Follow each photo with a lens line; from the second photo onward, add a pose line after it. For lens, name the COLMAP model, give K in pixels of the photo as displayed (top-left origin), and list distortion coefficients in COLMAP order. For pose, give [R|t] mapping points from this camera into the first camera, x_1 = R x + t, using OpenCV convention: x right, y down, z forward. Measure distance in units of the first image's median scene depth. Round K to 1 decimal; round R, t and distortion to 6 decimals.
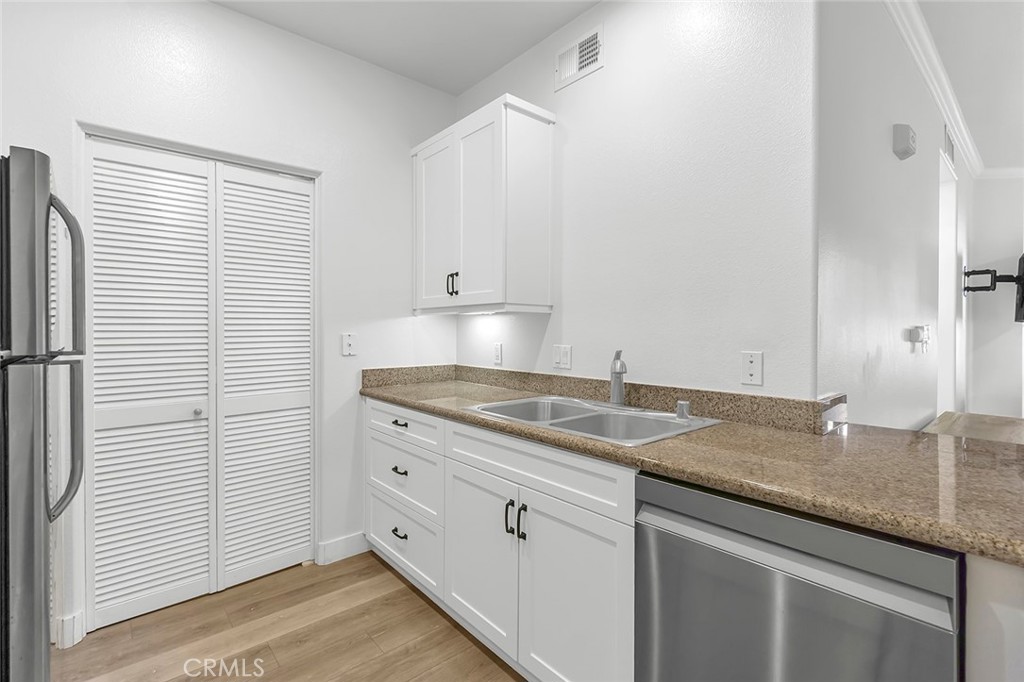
lens RADIAL K [[453.1, 0, 501.5], [0, 453.1, 327.0], [0, 0, 1]] dist [-0.000595, -0.000273]
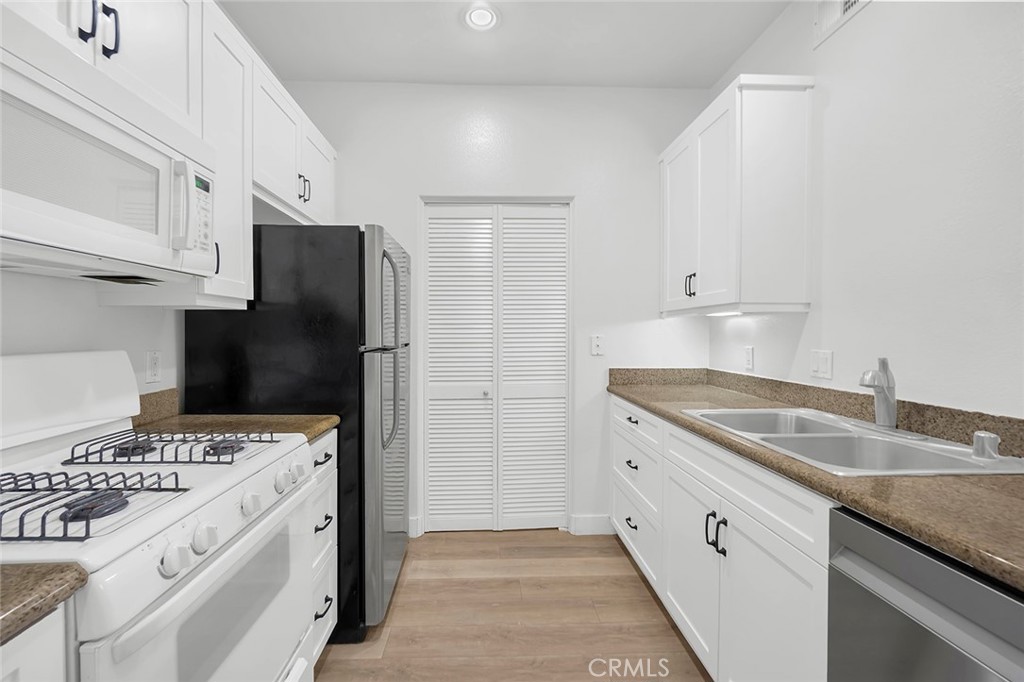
lens RADIAL K [[436.9, 0, 509.2], [0, 436.9, 330.8], [0, 0, 1]] dist [-0.004146, 0.000114]
pose [[0.793010, -0.003395, -0.609199, 0.178294], [0.004700, 0.999989, 0.000546, 0.001013], [0.609190, -0.003297, 0.793017, 0.012193]]
